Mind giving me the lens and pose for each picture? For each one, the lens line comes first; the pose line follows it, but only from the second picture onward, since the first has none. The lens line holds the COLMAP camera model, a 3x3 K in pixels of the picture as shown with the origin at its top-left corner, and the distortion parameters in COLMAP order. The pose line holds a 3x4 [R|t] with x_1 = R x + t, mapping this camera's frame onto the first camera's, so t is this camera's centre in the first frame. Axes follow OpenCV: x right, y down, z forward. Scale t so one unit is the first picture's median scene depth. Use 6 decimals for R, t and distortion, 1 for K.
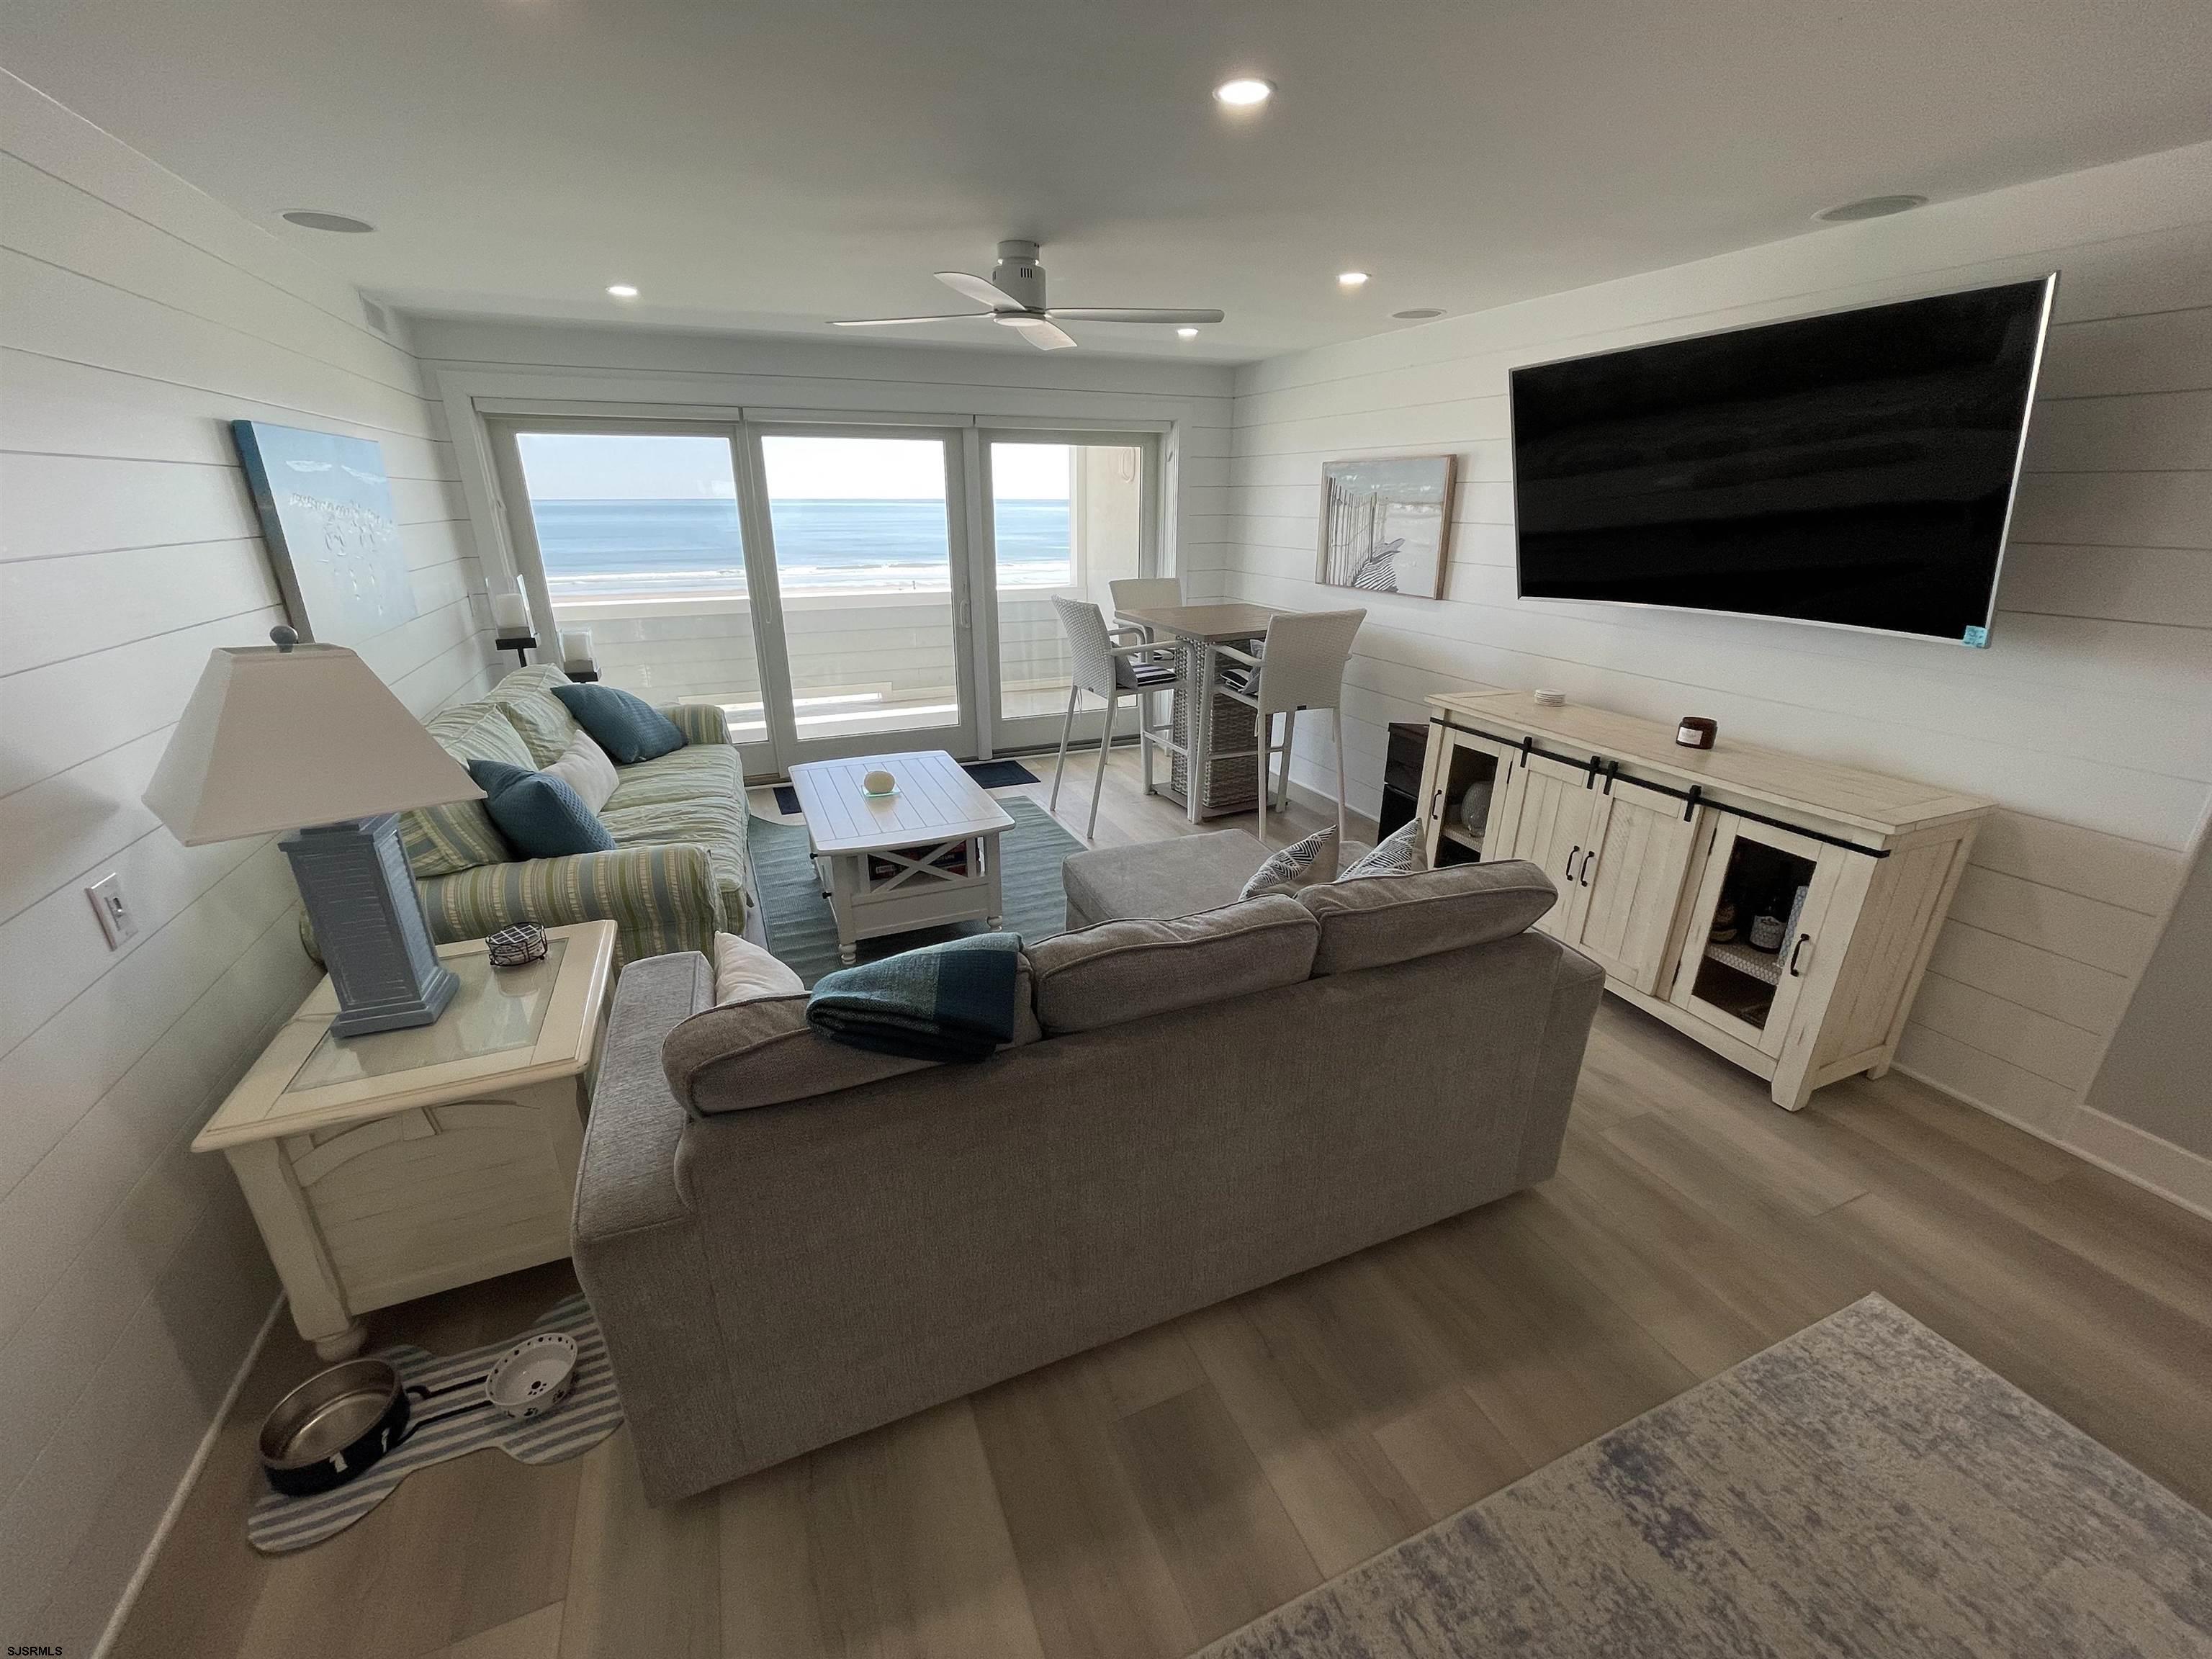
lens RADIAL K [[890.8, 0, 1105.2], [0, 890.8, 825.9], [0, 0, 1]] dist [-0.006163, 0.001545]
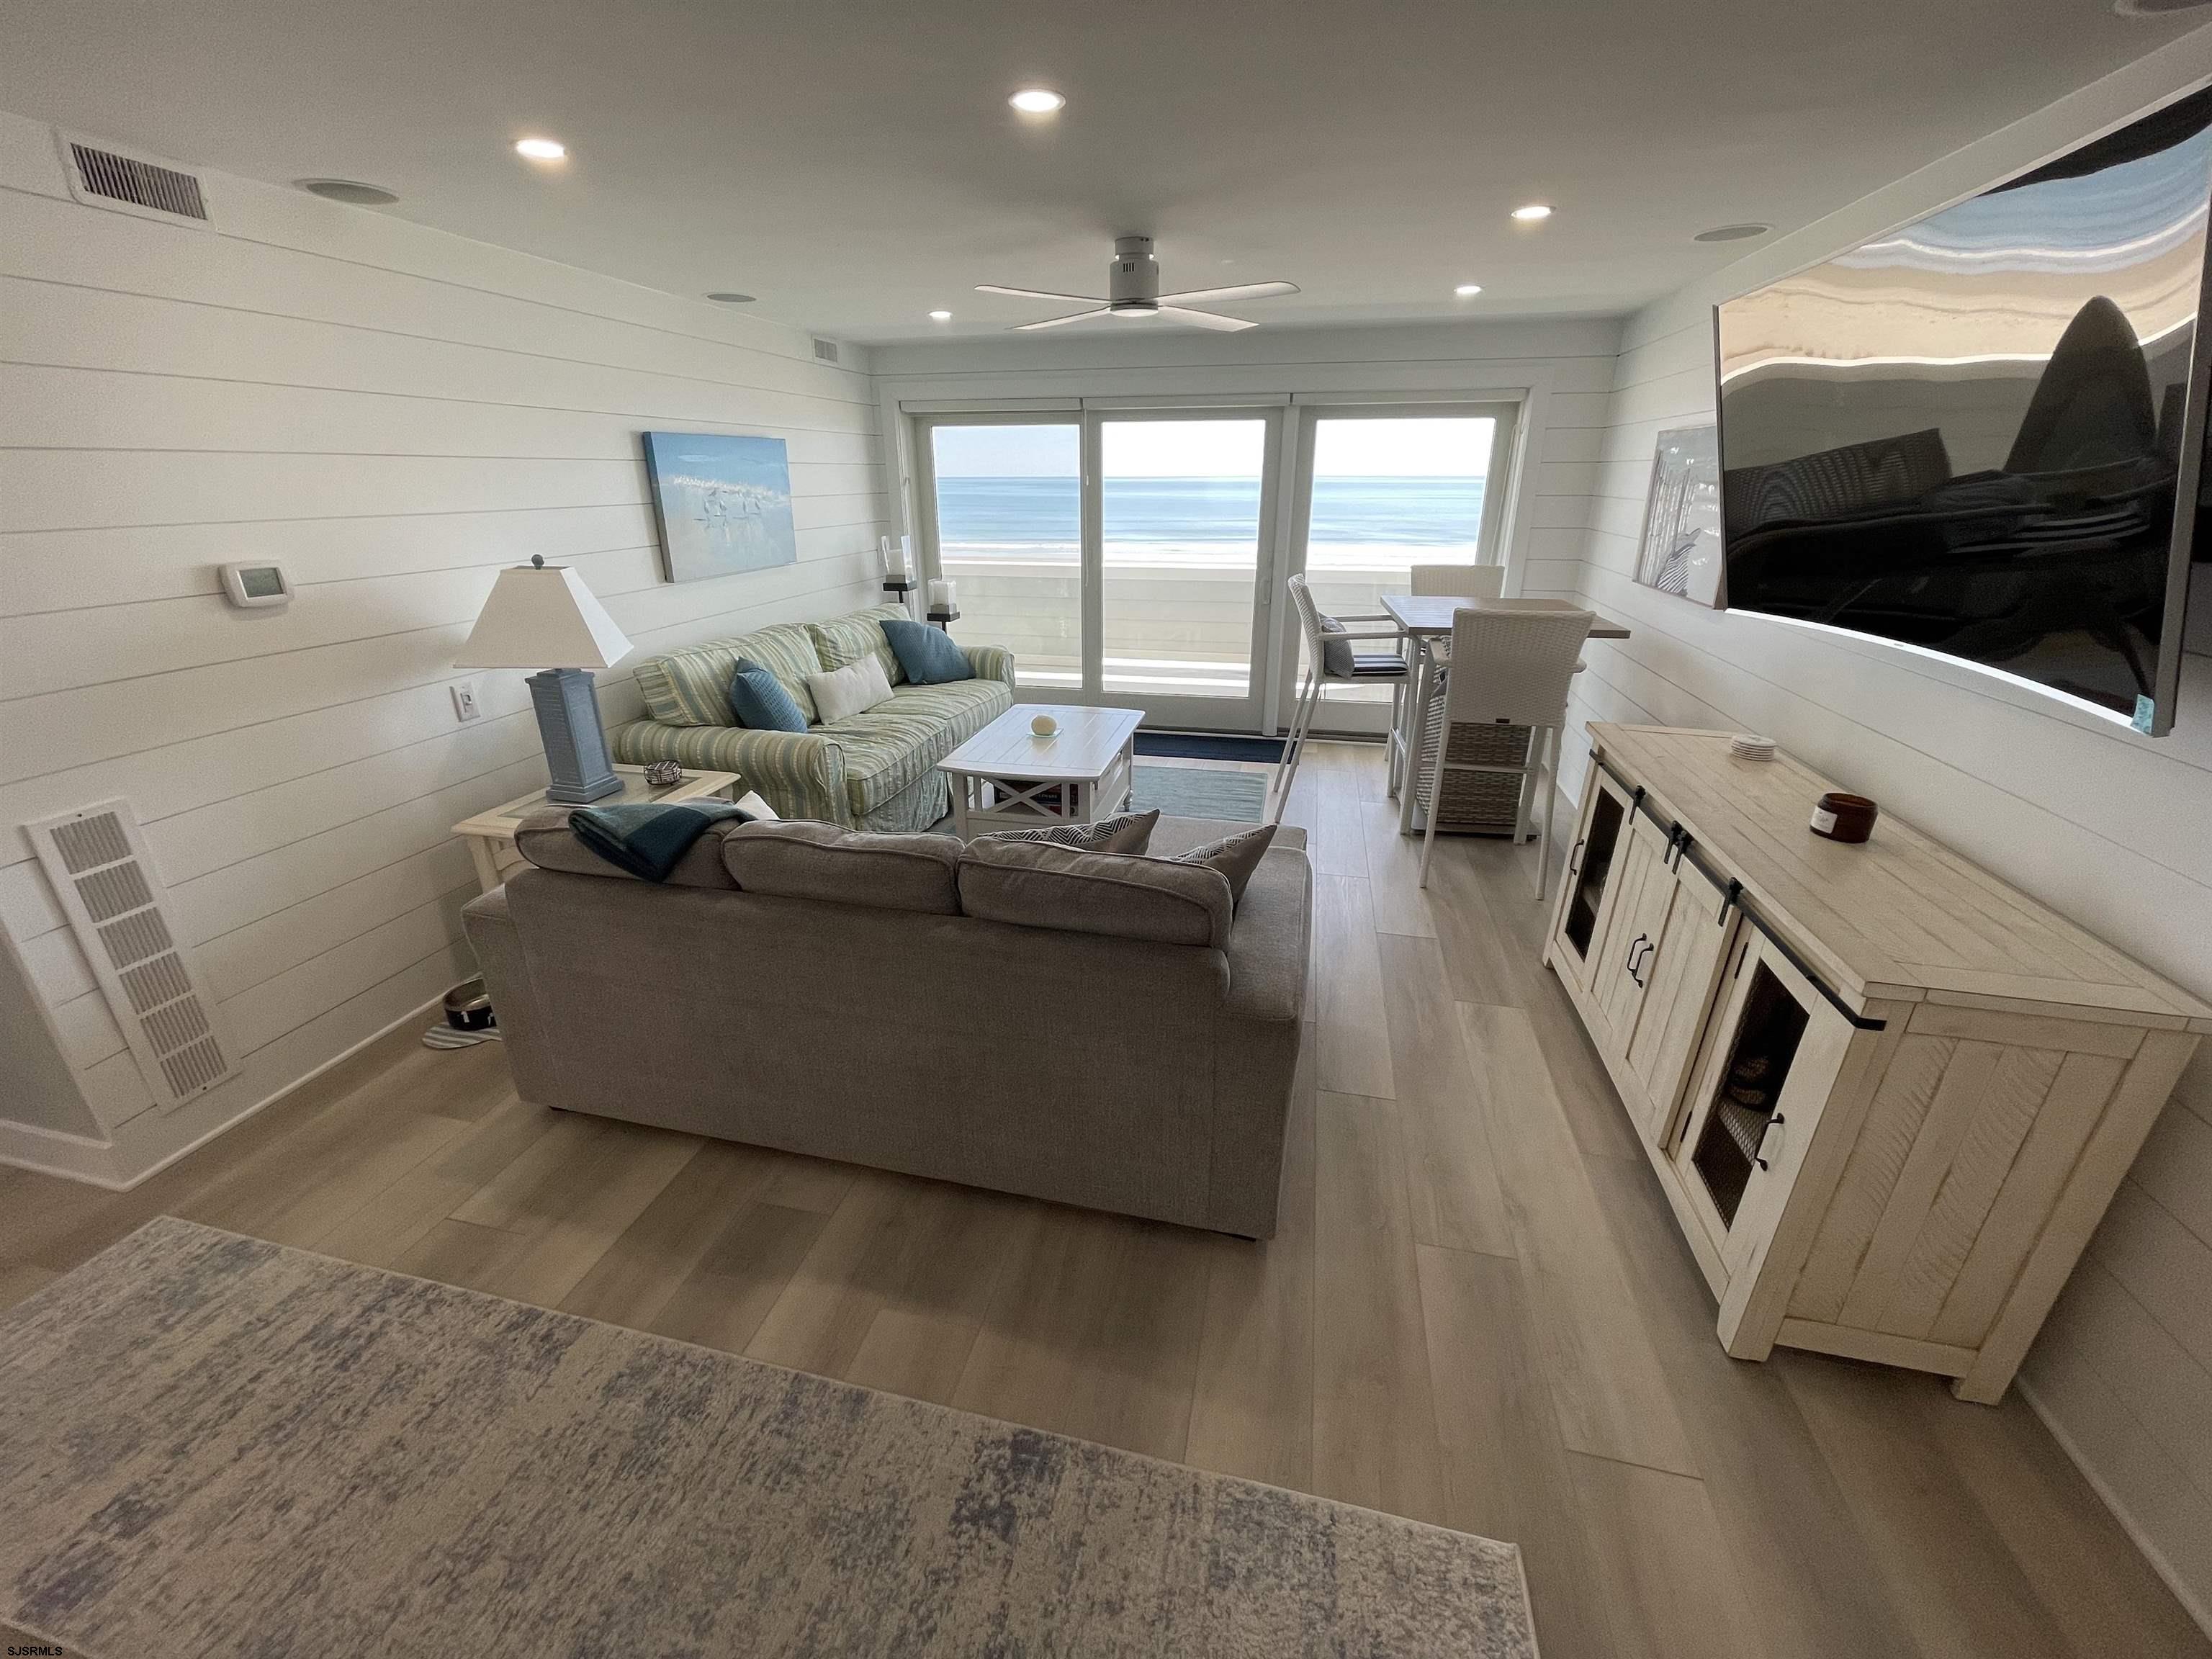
lens RADIAL K [[890.8, 0, 1097.9], [0, 890.8, 830.5], [0, 0, 1]] dist [-0.006163, 0.001545]
pose [[0.805930, 0.215482, -0.551403, 0.608919], [-0.200350, 0.975722, 0.088469, -0.041826], [0.557079, 0.039173, 0.829535, 0.109187]]
